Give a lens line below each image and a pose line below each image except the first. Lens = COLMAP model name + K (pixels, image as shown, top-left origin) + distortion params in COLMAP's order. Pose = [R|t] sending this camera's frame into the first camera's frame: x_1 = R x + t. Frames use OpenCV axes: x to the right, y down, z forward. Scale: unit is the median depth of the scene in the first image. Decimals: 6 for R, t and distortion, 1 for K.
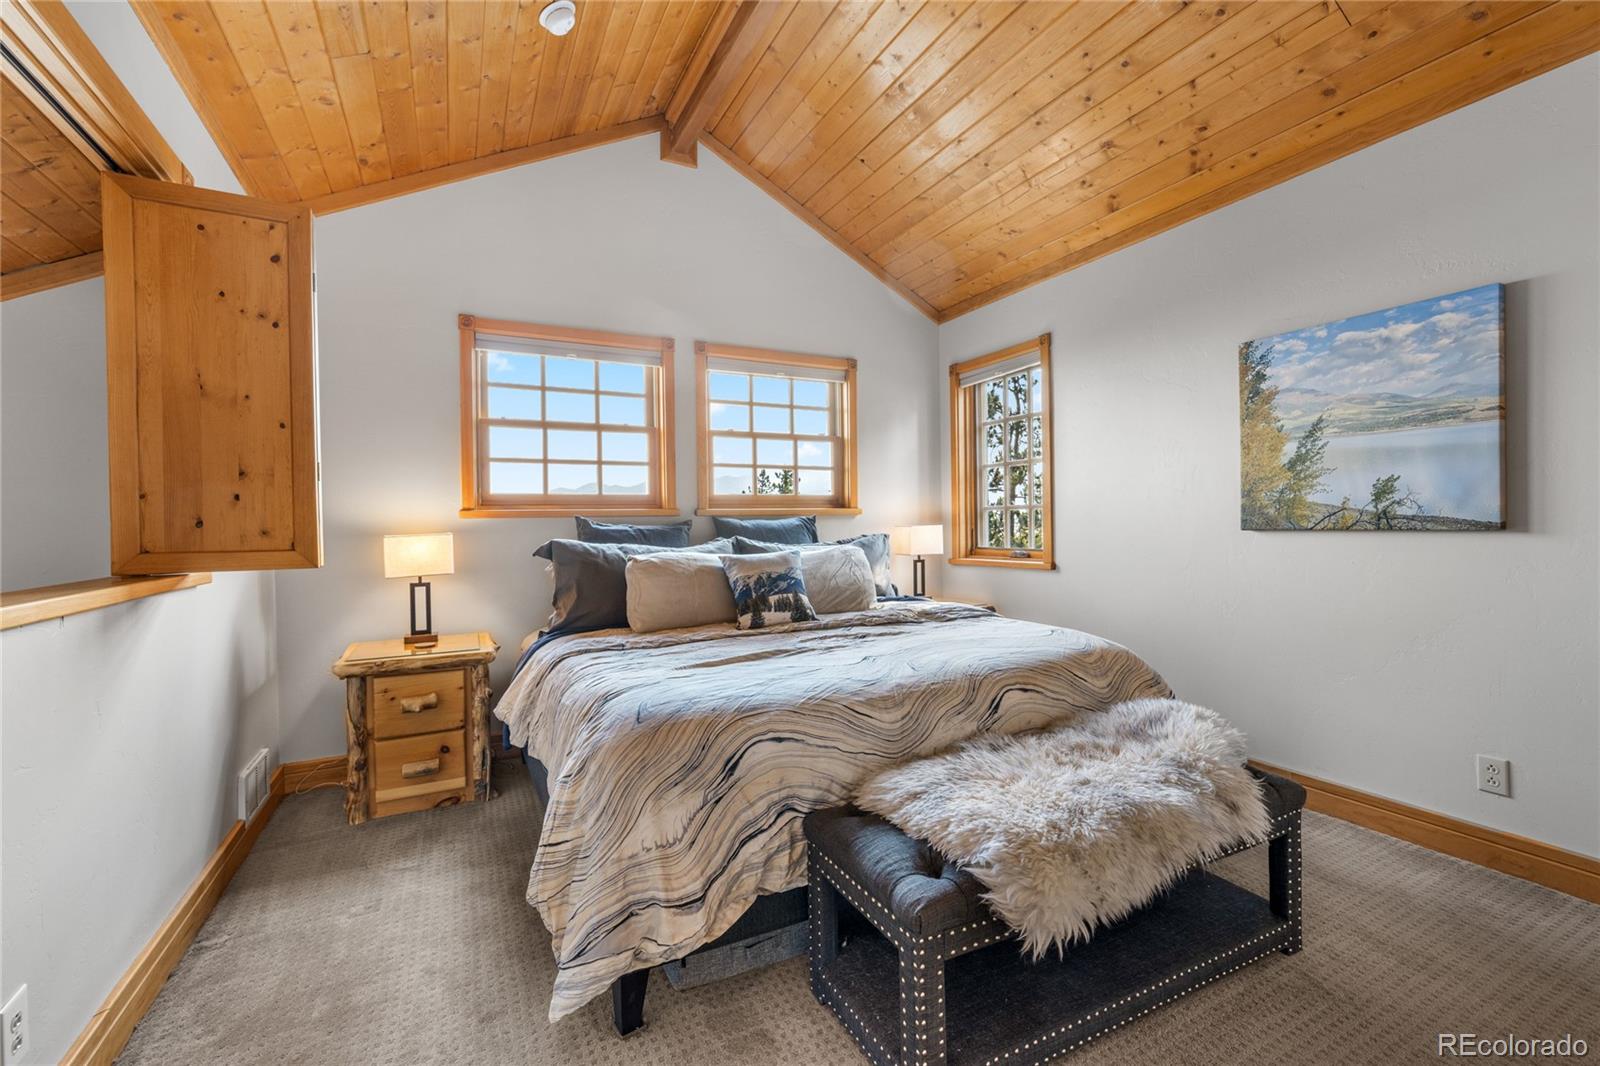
lens RADIAL K [[672.8, 0, 791.9], [0, 672.8, 531.6], [0, 0, 1]] dist [-0.002028, 0.000205]
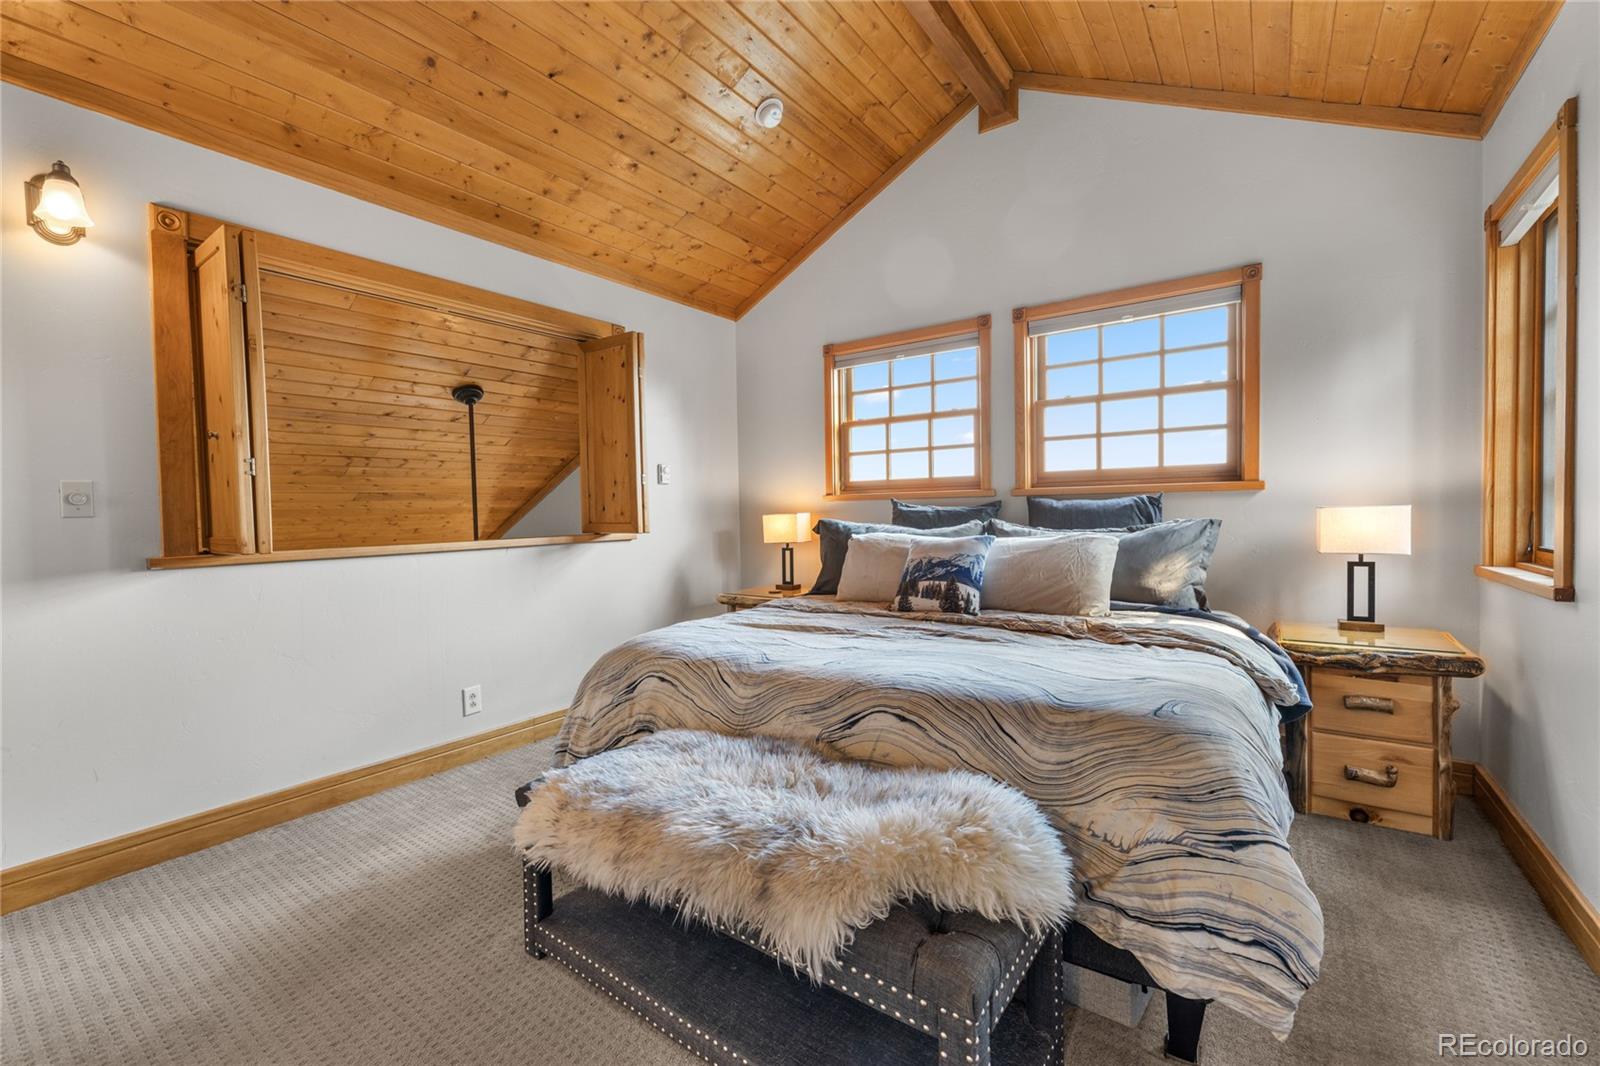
lens RADIAL K [[672.8, 0, 785.0], [0, 672.8, 527.6], [0, 0, 1]] dist [-0.002028, 0.000205]
pose [[0.448756, 0.030814, -0.893123, 0.615749], [0.000979, 0.999388, 0.034972, -0.013691], [0.893654, -0.016568, 0.448451, 0.317814]]
